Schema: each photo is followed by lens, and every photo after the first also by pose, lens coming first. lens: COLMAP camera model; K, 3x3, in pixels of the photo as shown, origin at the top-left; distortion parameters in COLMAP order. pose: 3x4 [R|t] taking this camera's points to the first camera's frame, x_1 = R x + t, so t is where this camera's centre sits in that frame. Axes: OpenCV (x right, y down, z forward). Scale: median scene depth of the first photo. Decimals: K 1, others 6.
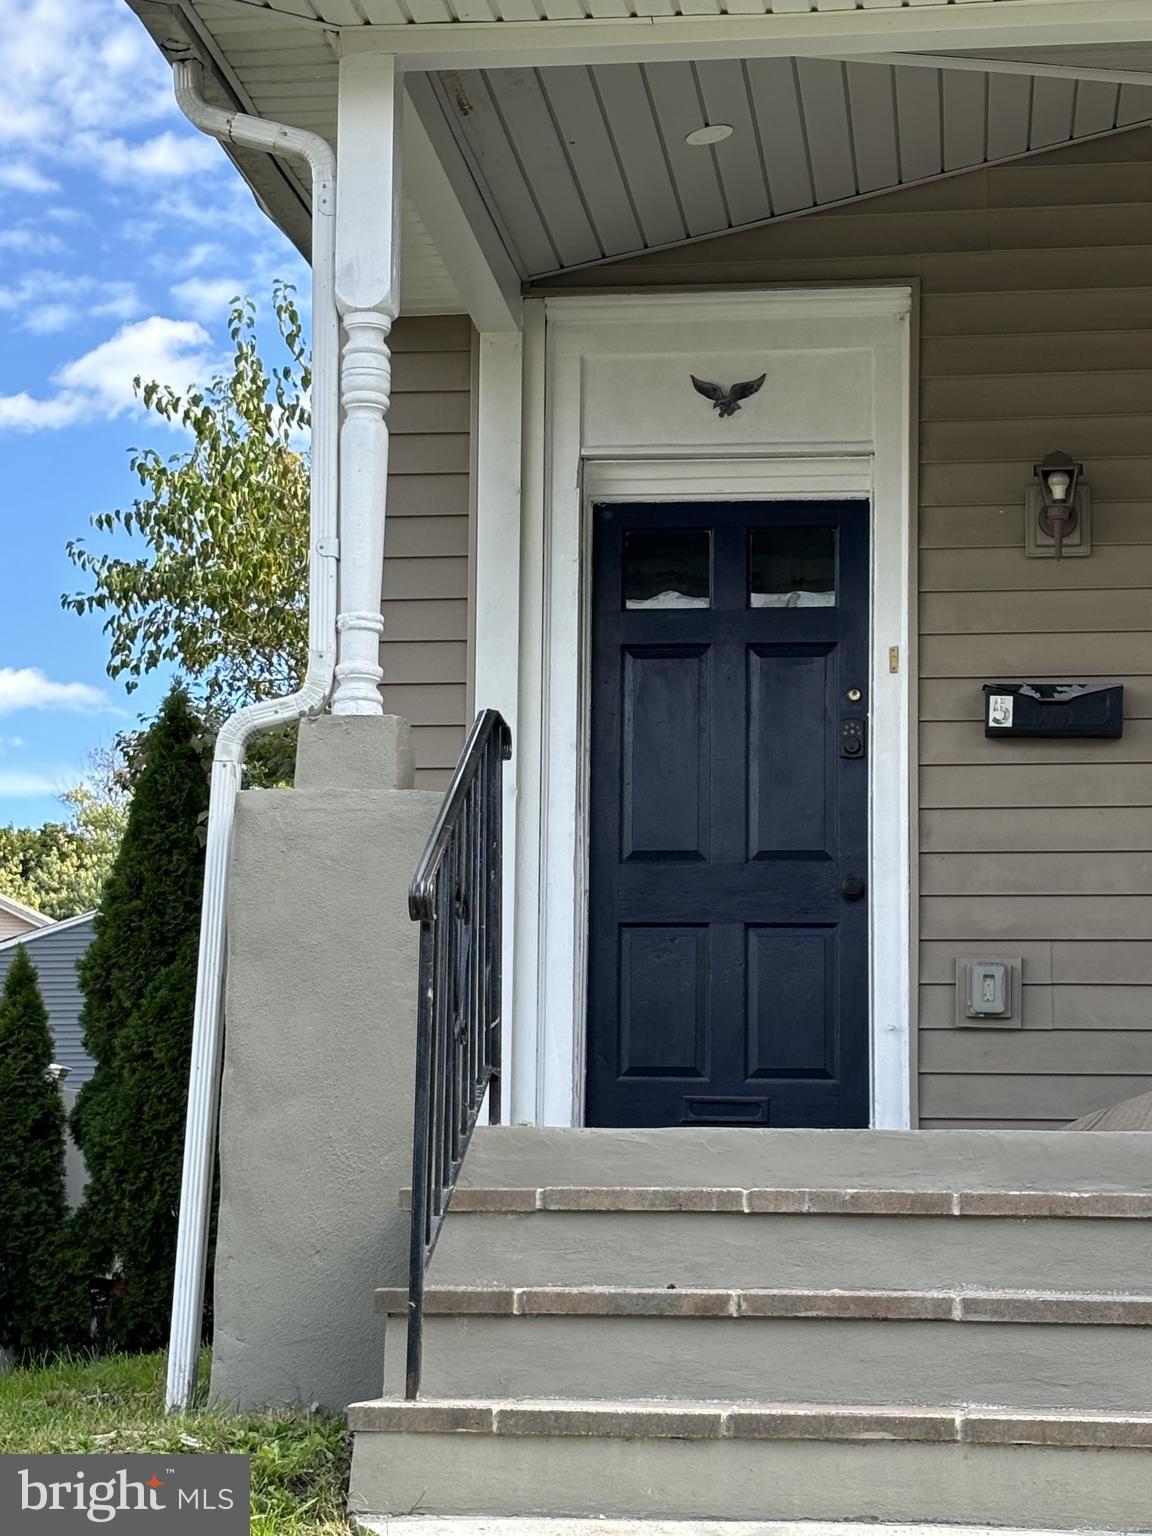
lens RADIAL K [[3723.2, 0, 576.0], [0, 3723.2, 768.0], [0, 0, 1]] dist [0.027796, 0.024262]
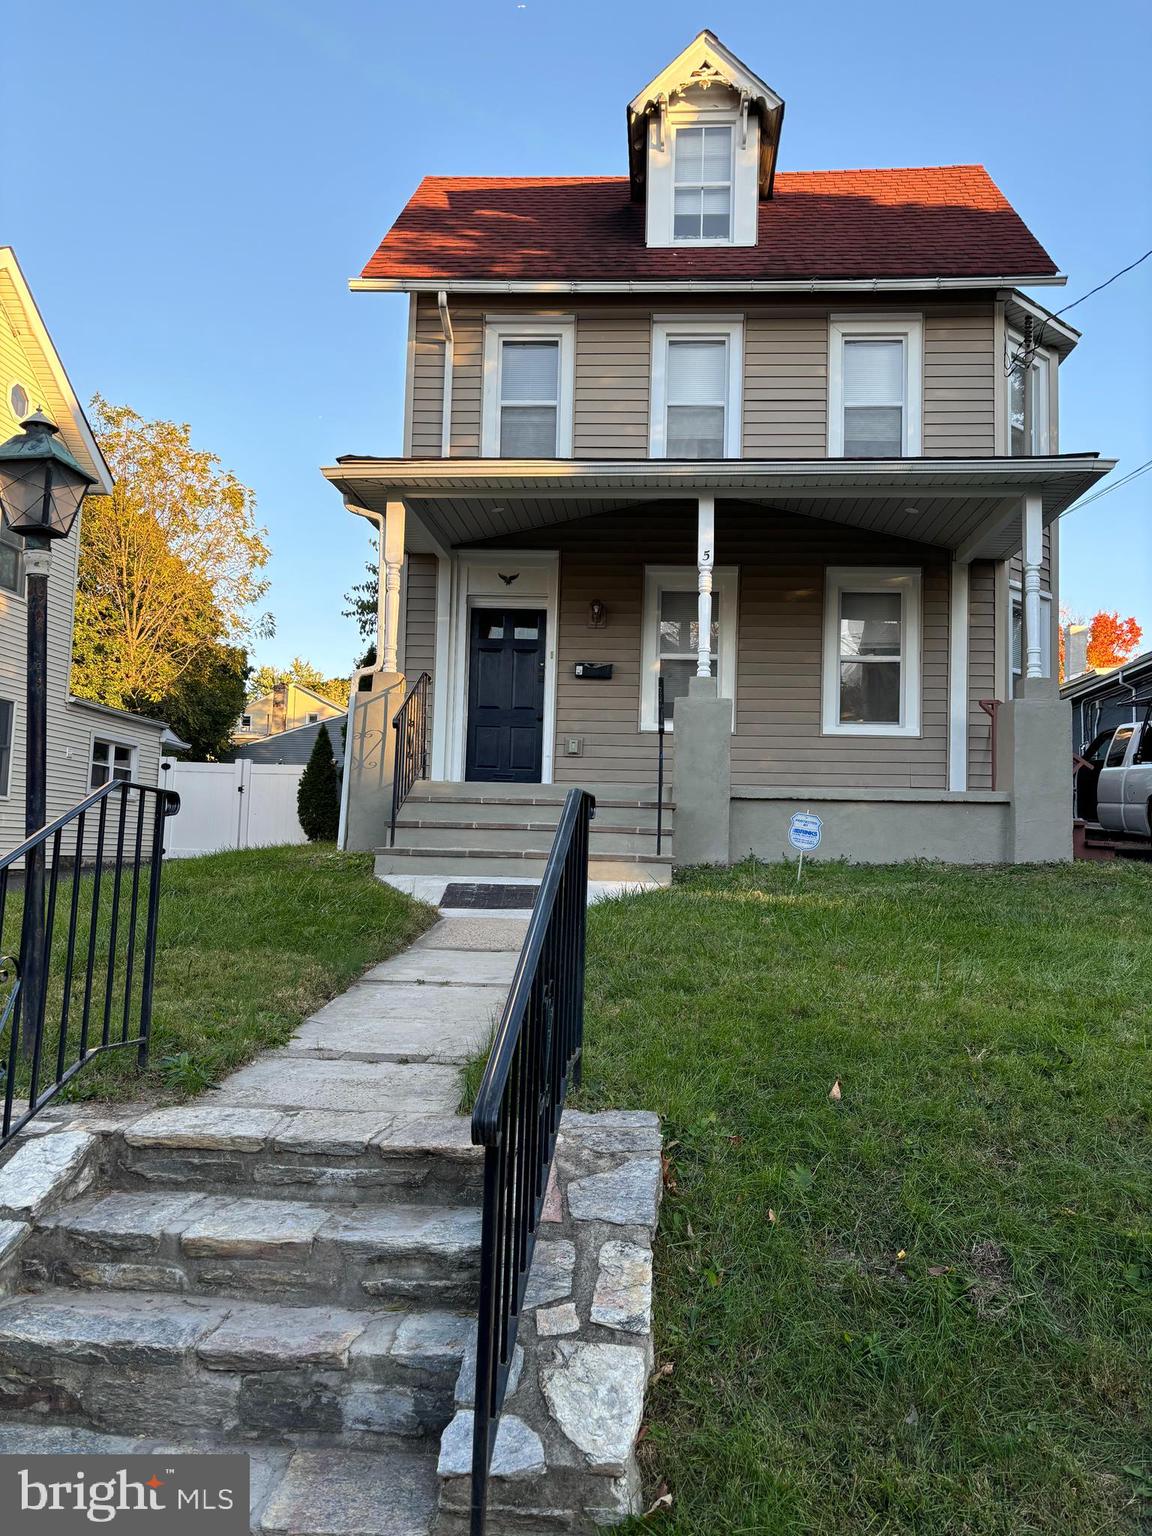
lens RADIAL K [[1176.8, 0, 576.0], [0, 1176.8, 768.0], [0, 0, 1]] dist [0.051656, -0.002298]
pose [[0.998104, 0.017638, 0.058975, 0.043668], [-0.022438, 0.996400, 0.081750, -0.013636], [-0.057321, -0.082918, 0.994906, -0.153177]]
